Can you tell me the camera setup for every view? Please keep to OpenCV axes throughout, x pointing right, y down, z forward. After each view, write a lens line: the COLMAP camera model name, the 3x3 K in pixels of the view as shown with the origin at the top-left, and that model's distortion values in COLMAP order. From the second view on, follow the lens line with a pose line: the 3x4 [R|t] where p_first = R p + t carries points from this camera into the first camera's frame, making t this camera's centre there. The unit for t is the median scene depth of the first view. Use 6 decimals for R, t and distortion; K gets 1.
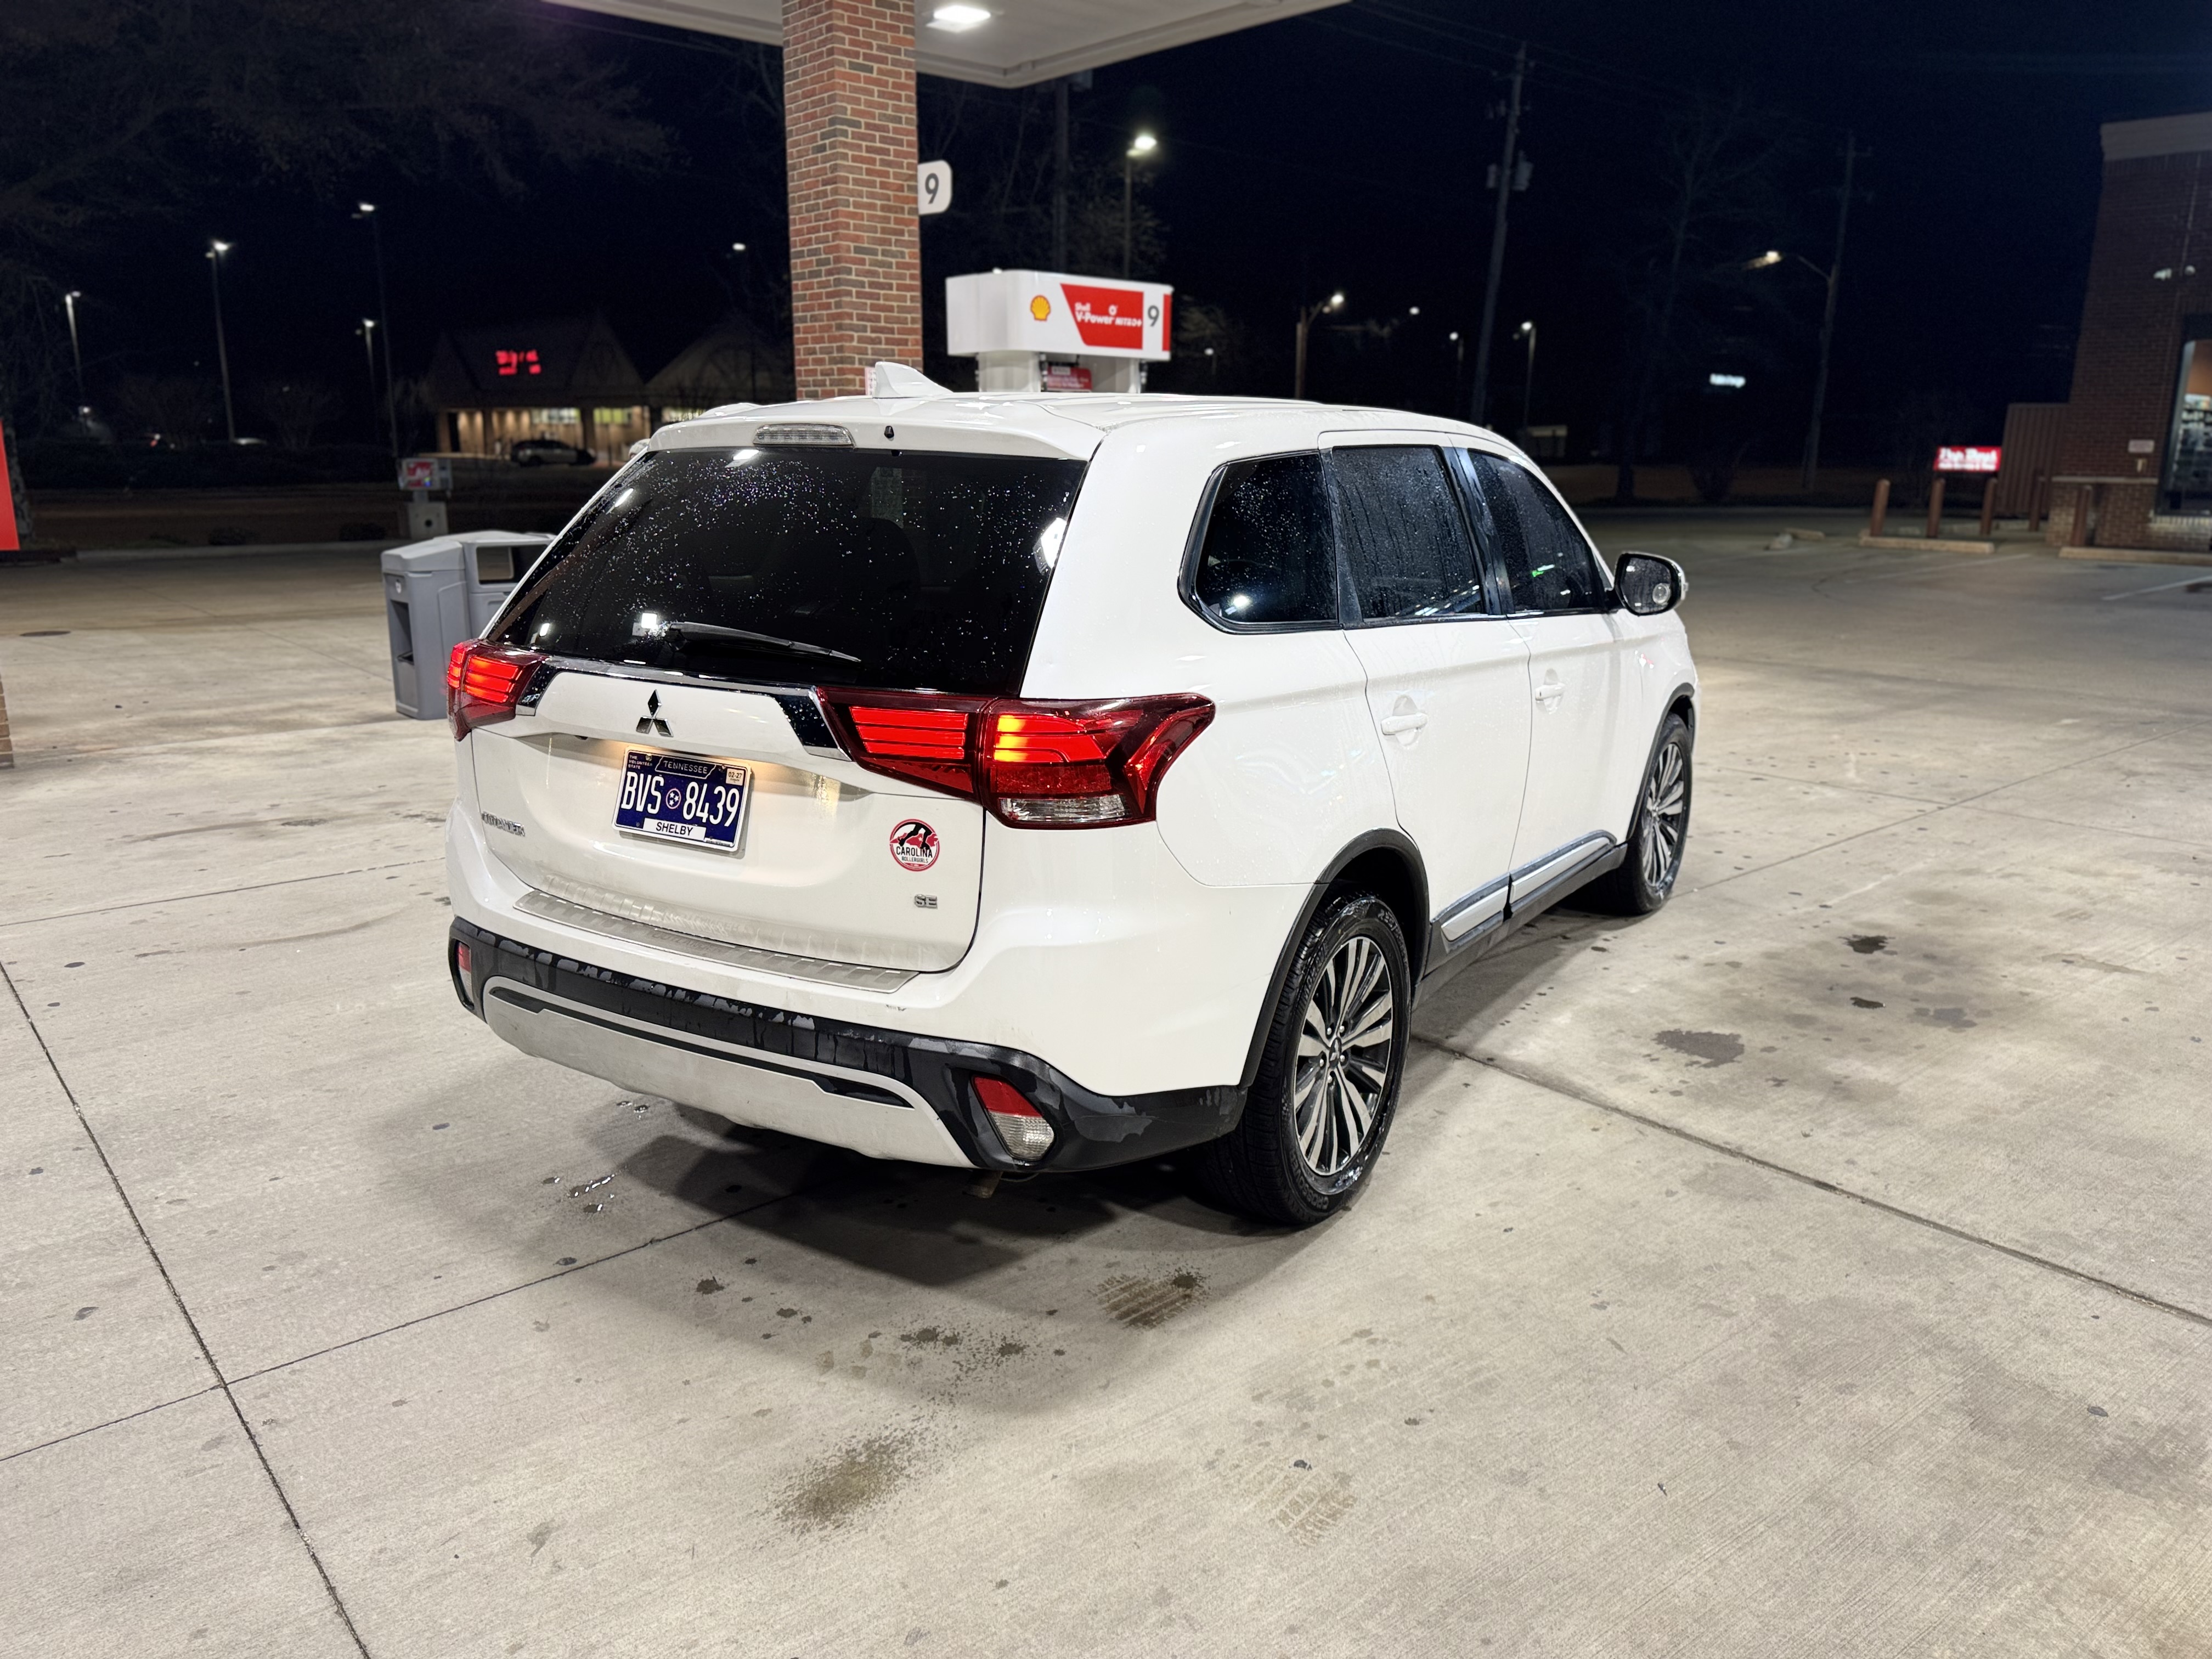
lens RADIAL K [[1572.4, 0, 1105.1], [0, 1572.4, 824.4], [0, 0, 1]] dist [0.046776, -0.057098]
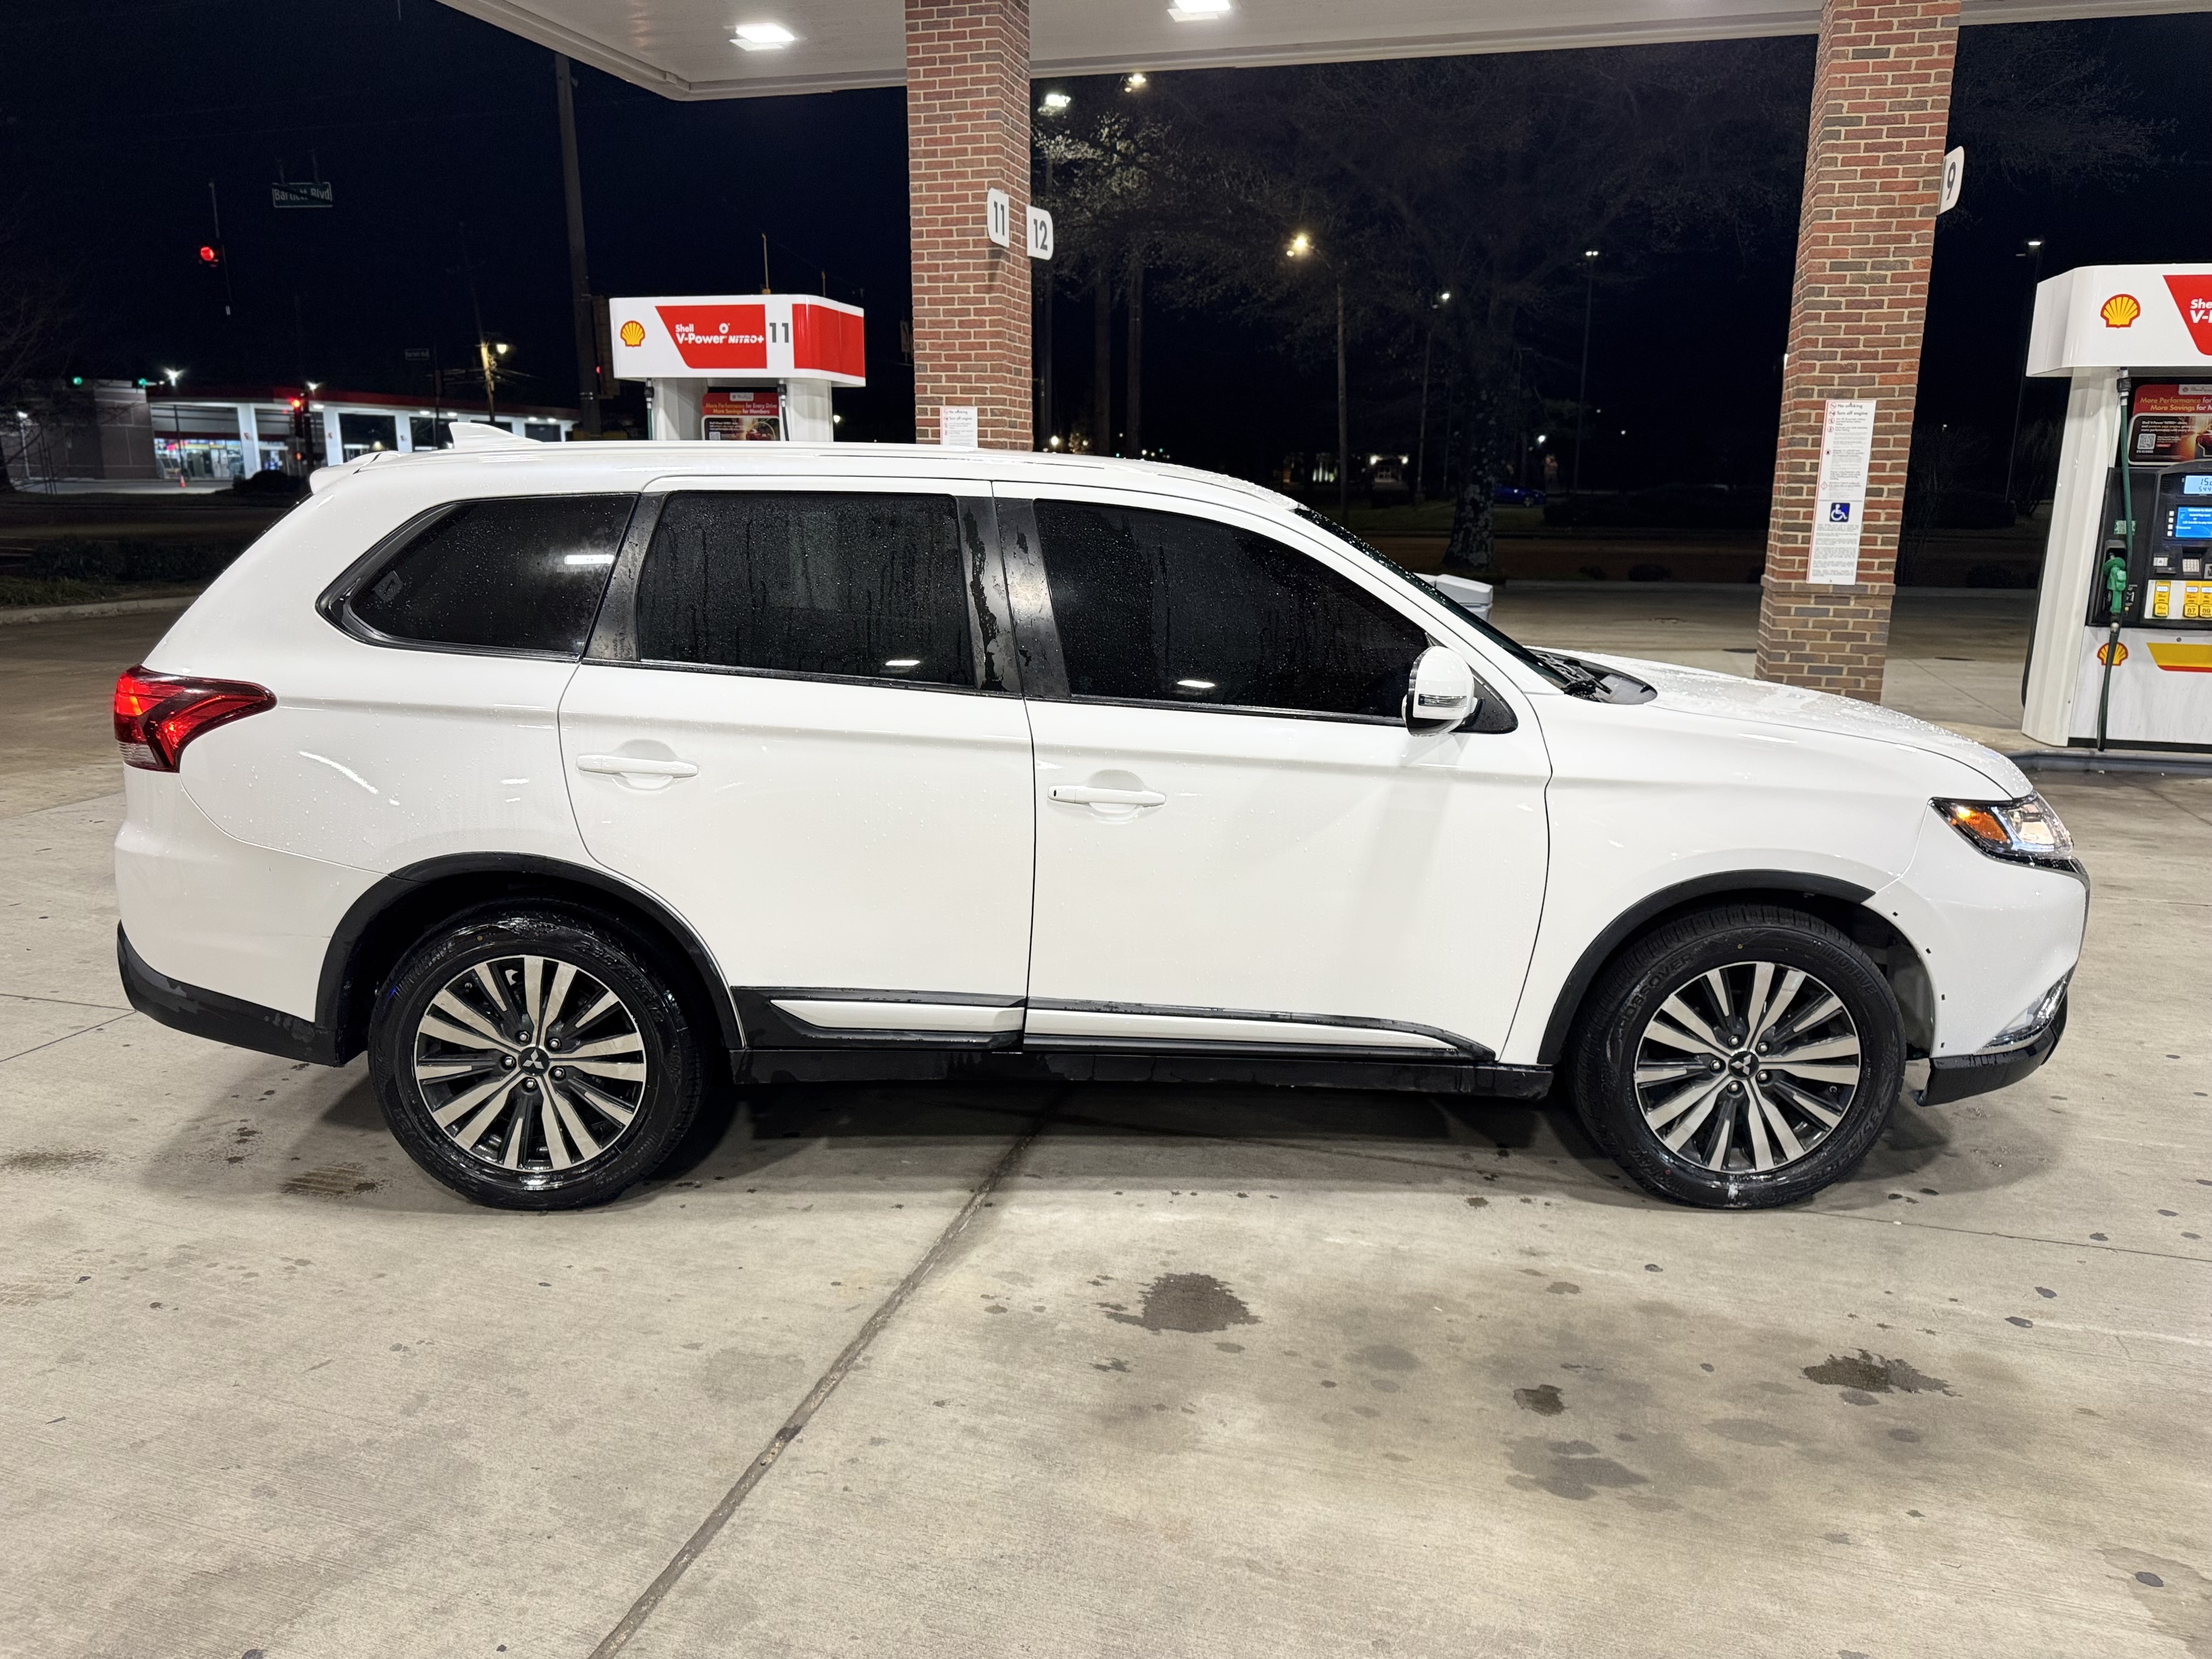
lens RADIAL K [[1572.4, 0, 1104.0], [0, 1572.4, 822.7], [0, 0, 1]] dist [0.046776, -0.057098]
pose [[0.552903, 0.177295, -0.814165, 1.012036], [-0.199333, 0.976873, 0.077359, -0.143123], [0.809052, 0.119518, 0.575457, 0.573562]]
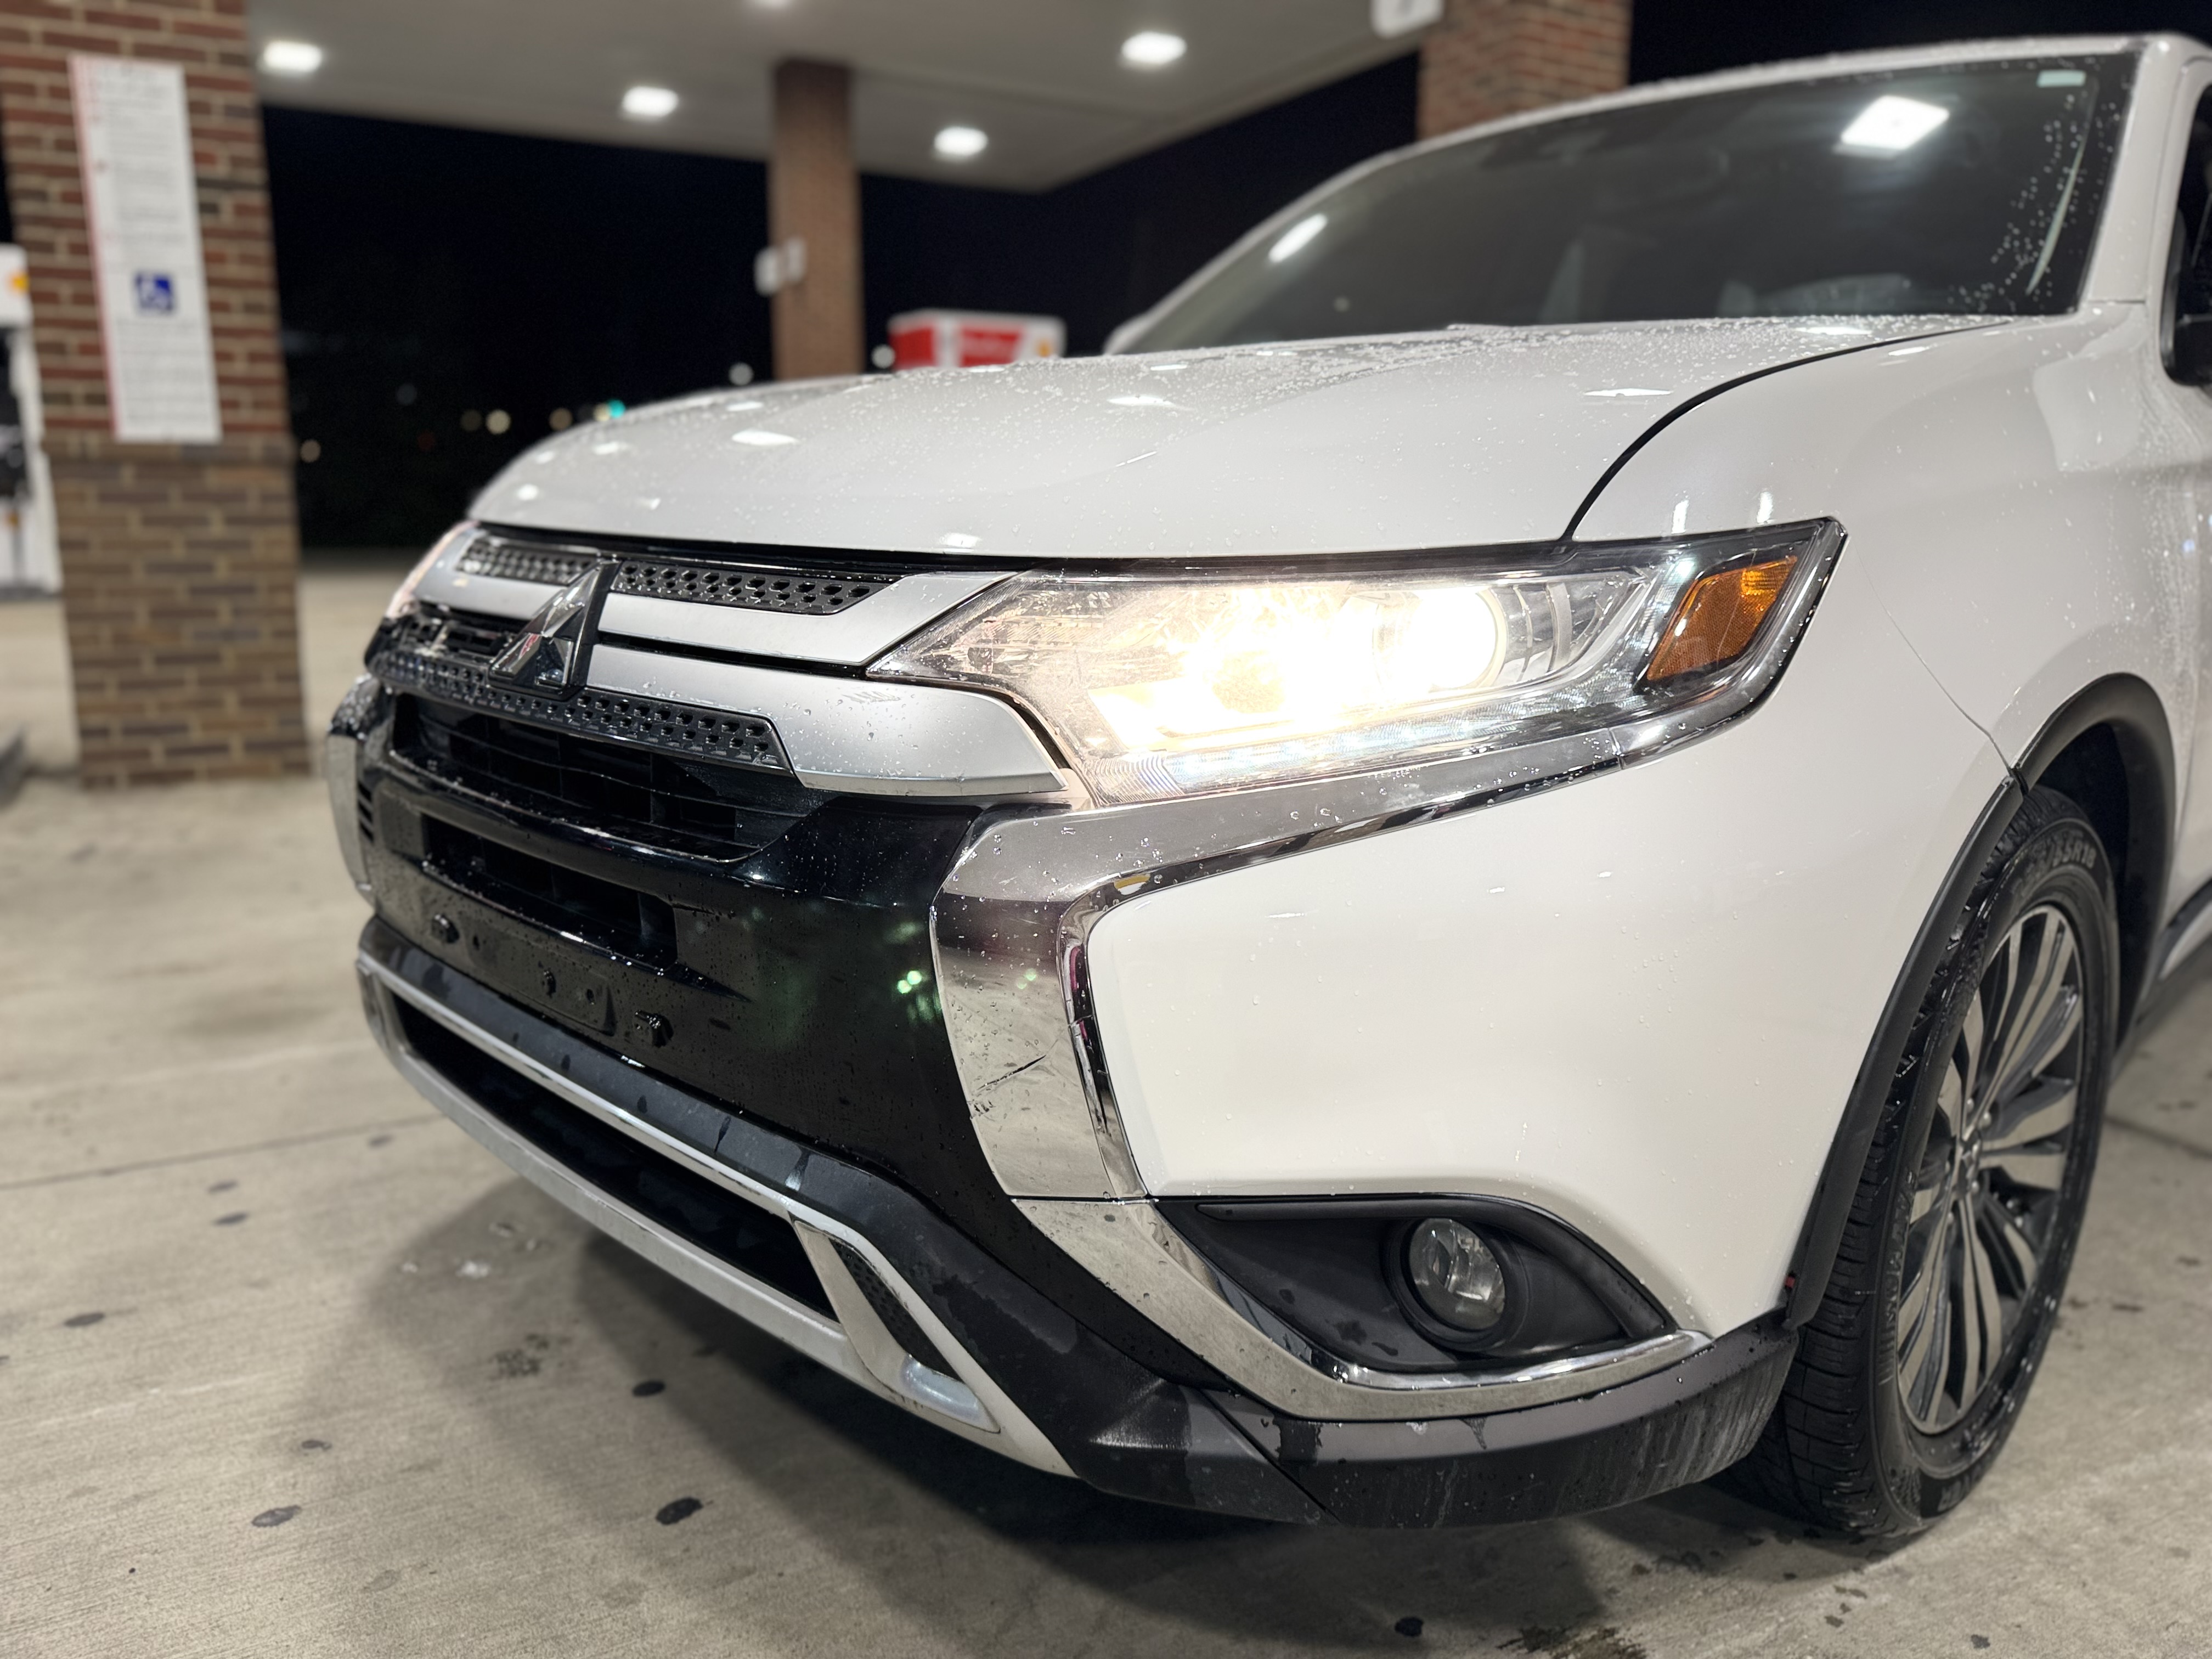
lens RADIAL K [[1613.7, 0, 1096.1], [0, 1613.7, 815.8], [0, 0, 1]] dist [0.004339, -0.000090]
pose [[-0.975094, -0.057779, 0.214135, 0.245770], [0.038864, 0.906023, 0.421439, -0.312239], [-0.218362, 0.419265, -0.881212, 2.004792]]
